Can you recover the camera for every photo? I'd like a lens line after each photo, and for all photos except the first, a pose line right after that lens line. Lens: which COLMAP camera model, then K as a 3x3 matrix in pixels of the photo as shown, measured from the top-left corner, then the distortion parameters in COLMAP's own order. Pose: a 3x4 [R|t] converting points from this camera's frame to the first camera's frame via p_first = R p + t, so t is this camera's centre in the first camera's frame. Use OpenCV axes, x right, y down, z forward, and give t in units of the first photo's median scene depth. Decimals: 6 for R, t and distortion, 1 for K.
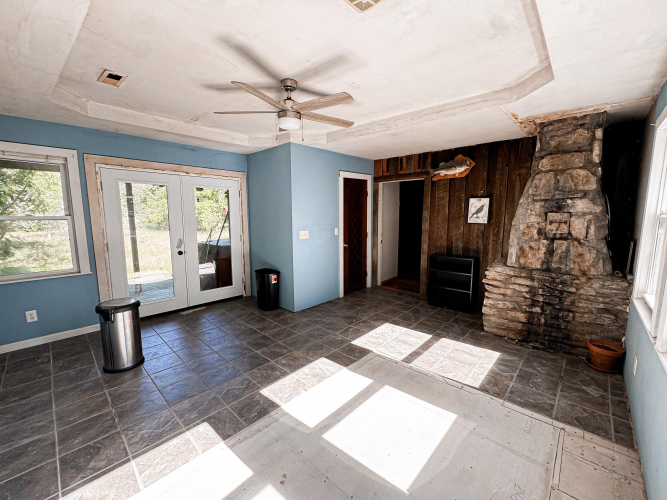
lens RADIAL K [[271.5, 0, 334.3], [0, 271.5, 244.3], [0, 0, 1]] dist [-0.003504, -0.000456]
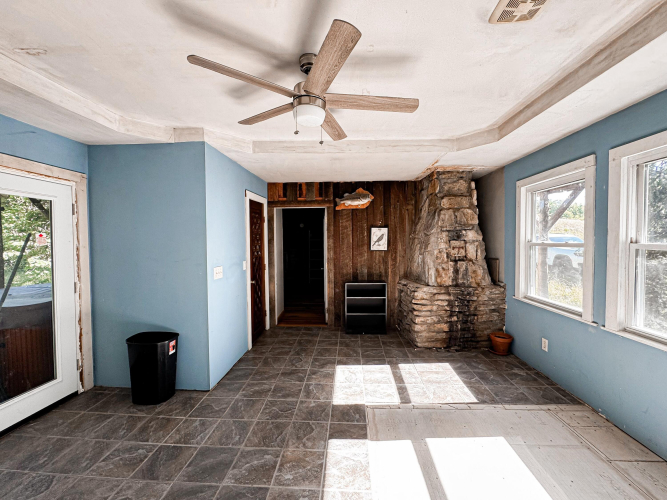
lens RADIAL K [[271.5, 0, 331.5], [0, 271.5, 246.7], [0, 0, 1]] dist [-0.003504, -0.000456]
pose [[0.772693, -0.017664, 0.634534, -0.424495], [0.077582, 0.994747, -0.066783, -0.041818], [-0.630021, 0.100831, 0.770004, 0.337791]]
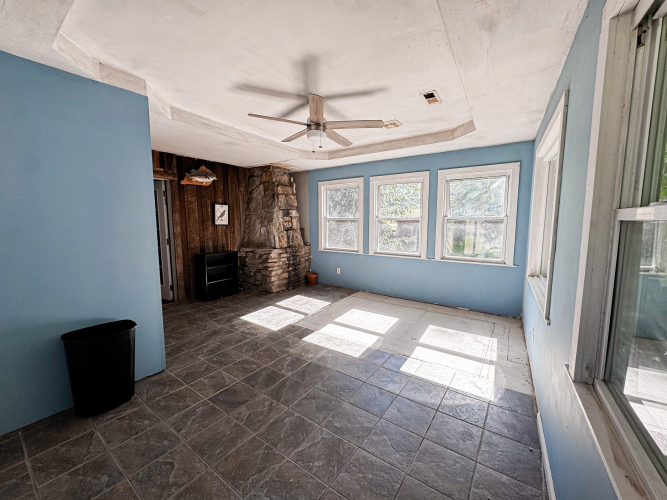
lens RADIAL K [[271.5, 0, 328.4], [0, 271.5, 245.1], [0, 0, 1]] dist [-0.003504, -0.000456]
pose [[-0.112911, -0.090047, 0.989516, -1.009972], [0.114536, 0.988067, 0.102984, -0.072933], [-0.986982, 0.124963, -0.101250, 0.835590]]
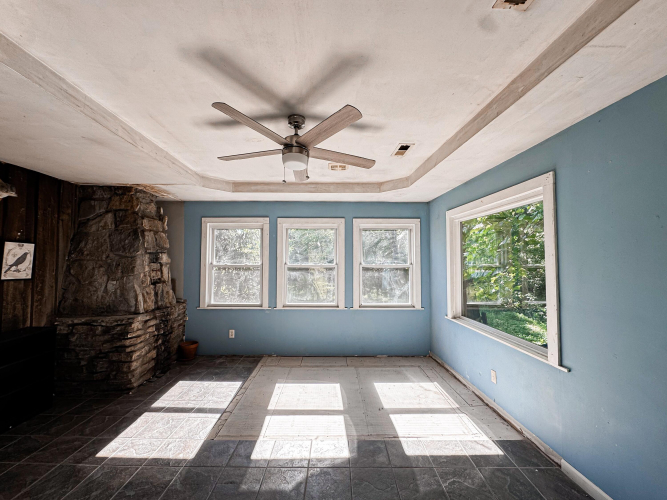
lens RADIAL K [[271.5, 0, 332.7], [0, 271.5, 245.0], [0, 0, 1]] dist [-0.003504, -0.000456]
pose [[-0.676226, 0.043476, 0.735410, -0.643513], [0.084747, 0.996221, 0.019032, -0.139902], [-0.731803, 0.075194, -0.677355, 1.122010]]
